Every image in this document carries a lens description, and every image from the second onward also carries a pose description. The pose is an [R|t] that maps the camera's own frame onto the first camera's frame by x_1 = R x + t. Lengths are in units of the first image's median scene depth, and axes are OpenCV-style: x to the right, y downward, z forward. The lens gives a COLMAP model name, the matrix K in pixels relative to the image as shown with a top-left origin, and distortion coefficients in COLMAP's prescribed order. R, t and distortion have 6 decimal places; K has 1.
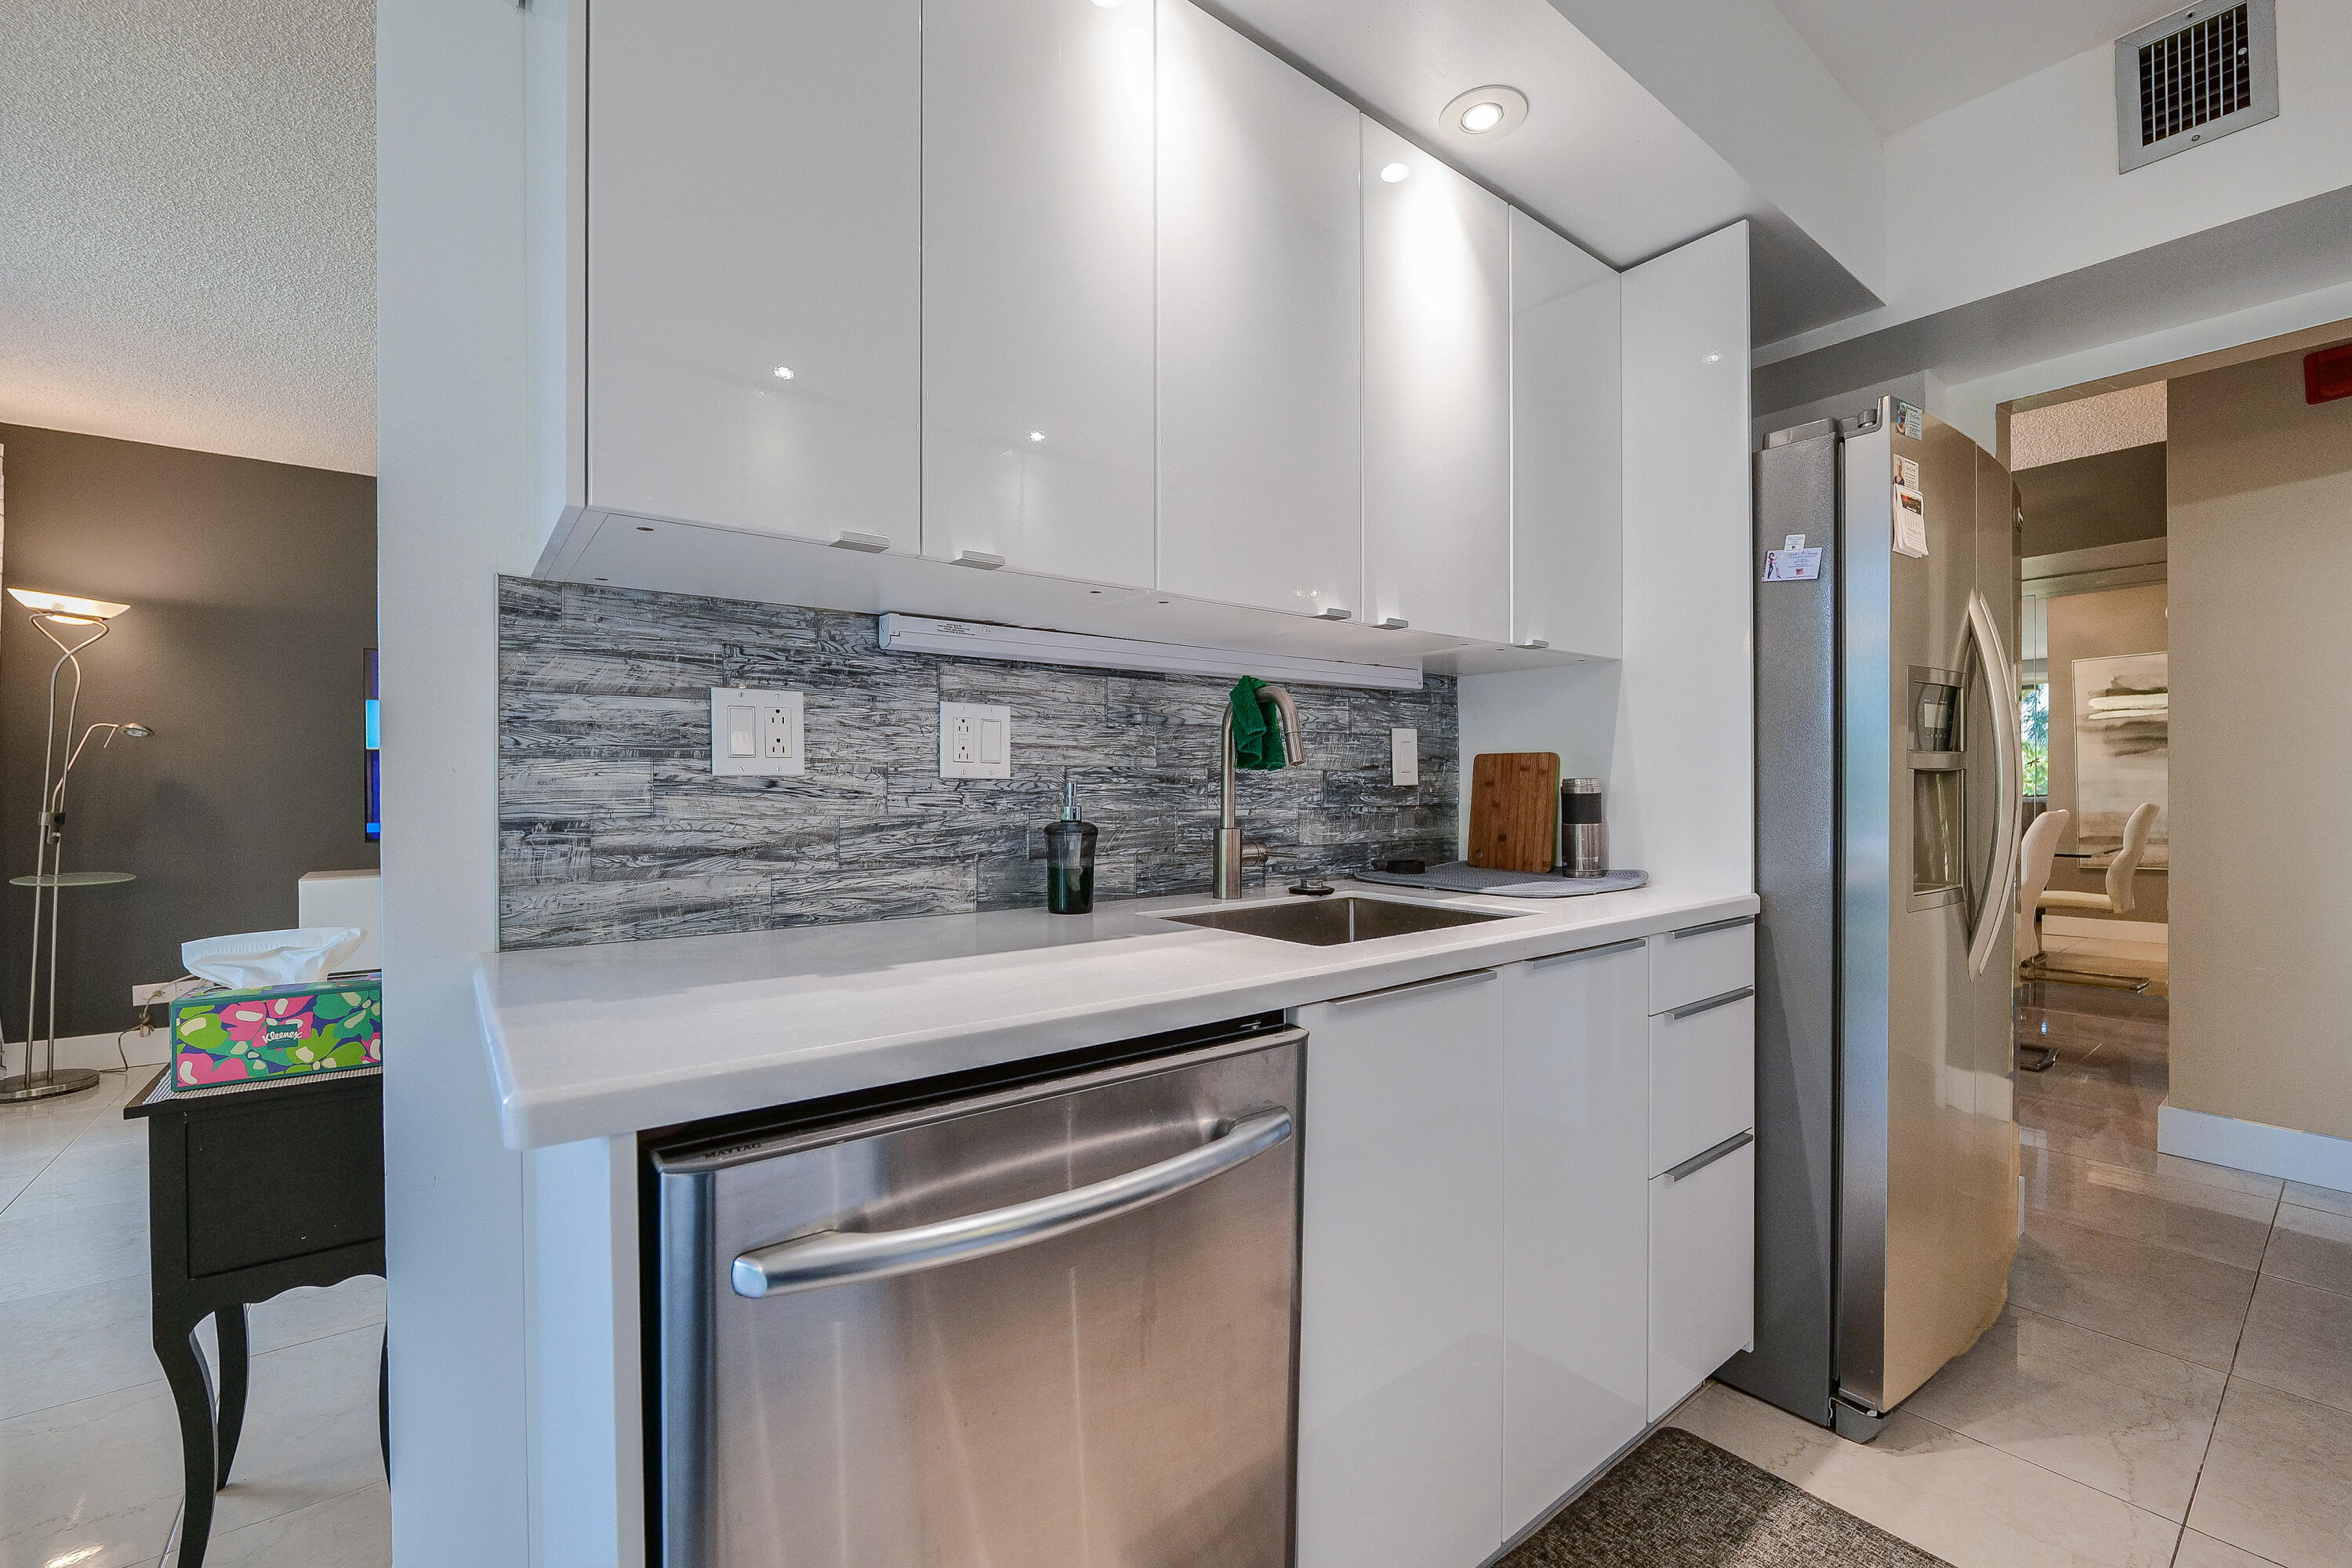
lens RADIAL K [[993.7, 0, 1185.3], [0, 993.7, 779.9], [0, 0, 1]] dist [-0.010030, 0.001561]
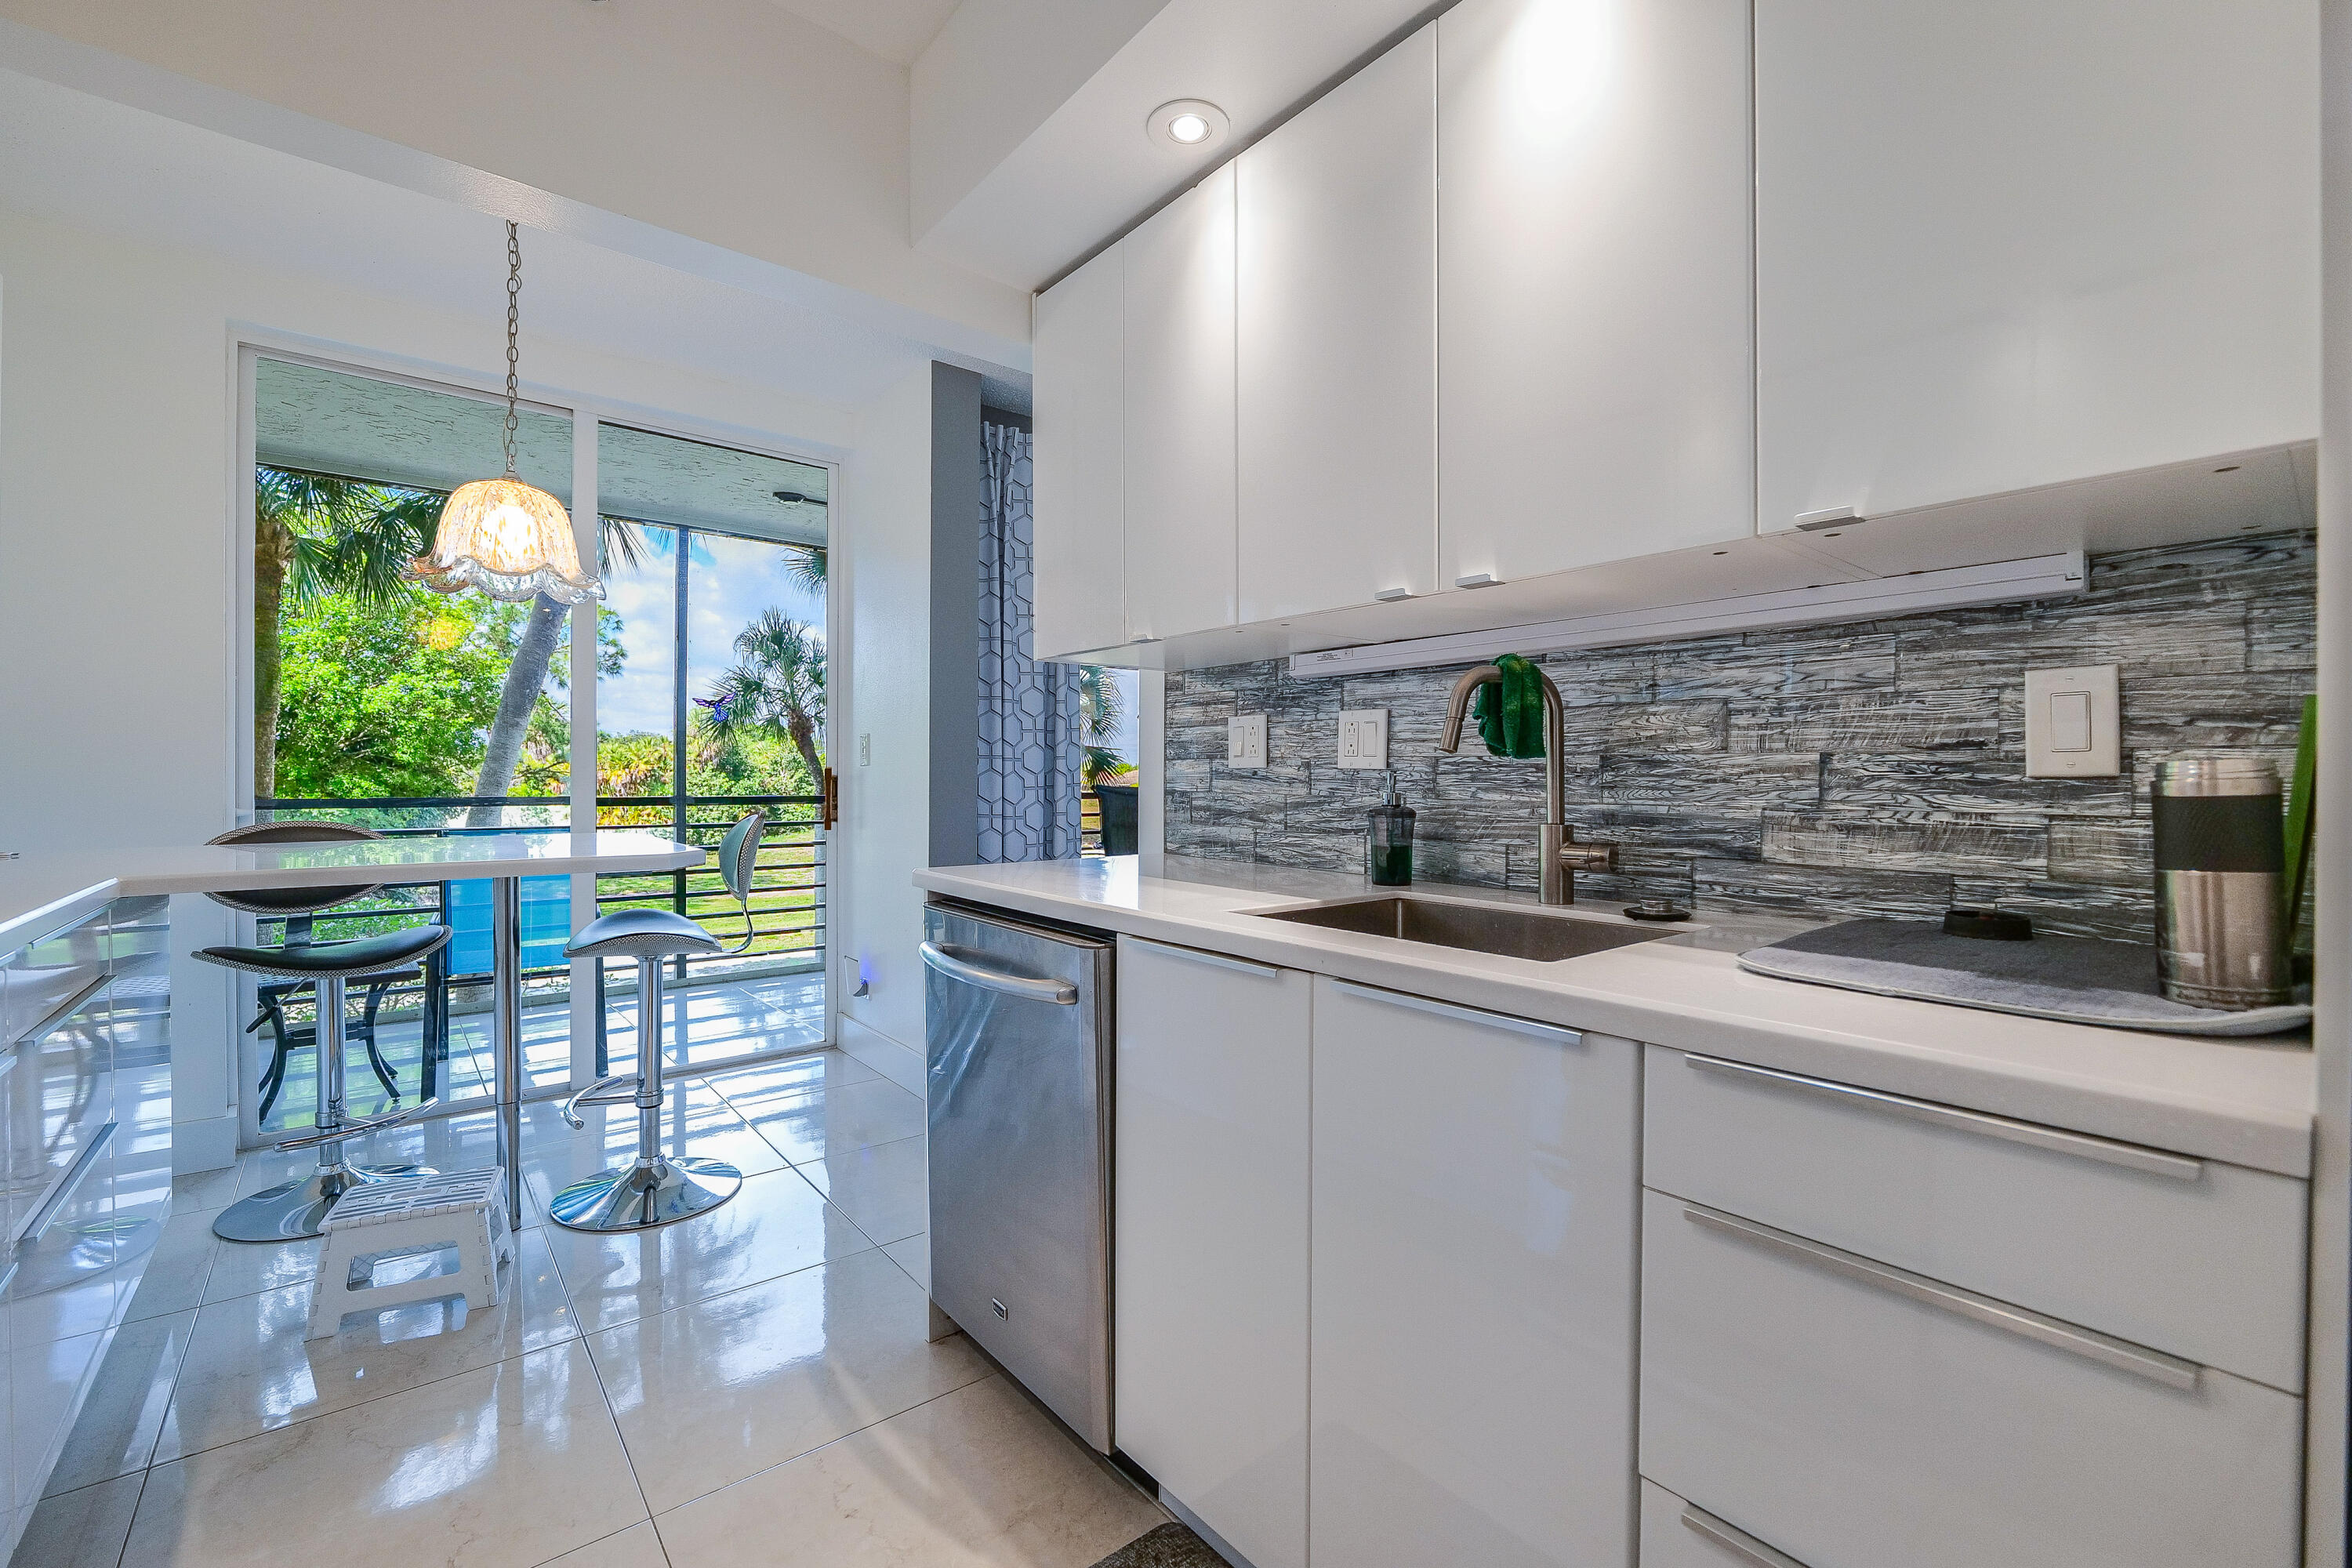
lens RADIAL K [[993.7, 0, 1168.7], [0, 993.7, 785.7], [0, 0, 1]] dist [-0.010030, 0.001561]
pose [[0.010841, 0.011785, -0.999872, 1.174962], [0.002758, 0.999926, 0.011816, 0.004969], [0.999937, -0.002885, 0.010808, 0.825410]]
